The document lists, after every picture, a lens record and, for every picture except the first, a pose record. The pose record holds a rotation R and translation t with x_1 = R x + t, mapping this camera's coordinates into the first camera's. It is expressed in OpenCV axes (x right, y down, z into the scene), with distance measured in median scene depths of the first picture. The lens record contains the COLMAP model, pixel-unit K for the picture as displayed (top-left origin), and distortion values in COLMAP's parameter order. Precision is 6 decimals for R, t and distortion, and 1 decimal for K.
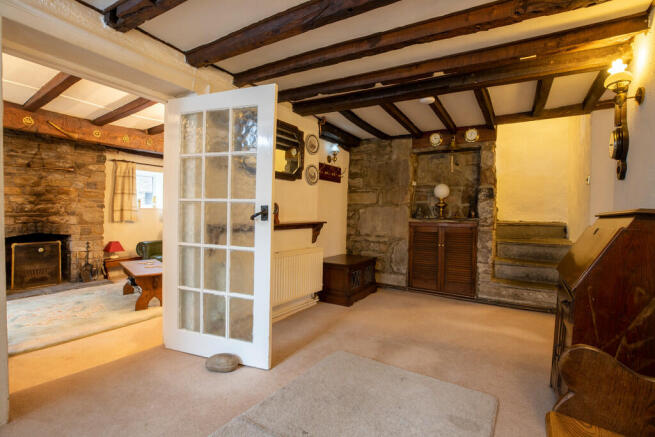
lens RADIAL K [[317.1, 0, 327.8], [0, 317.1, 218.8], [0, 0, 1]] dist [-0.002568, 0.002677]
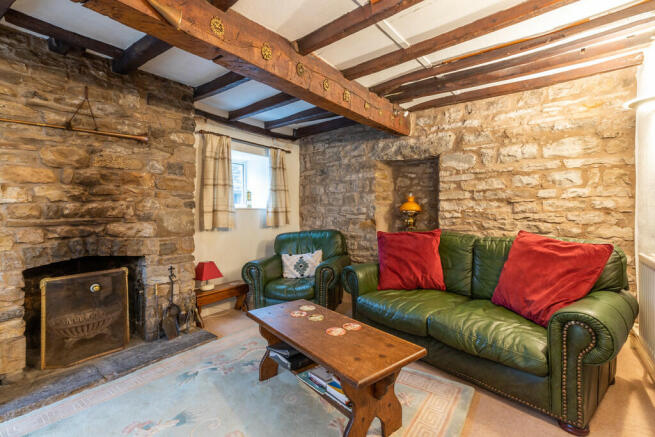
lens RADIAL K [[296.5, 0, 328.4], [0, 296.5, 218.9], [0, 0, 1]] dist [0.015328, -0.001575]
pose [[0.998267, -0.028059, -0.051718, -0.453947], [0.027745, 0.999592, -0.006776, -0.002542], [0.051887, 0.005329, 0.998639, 0.485760]]
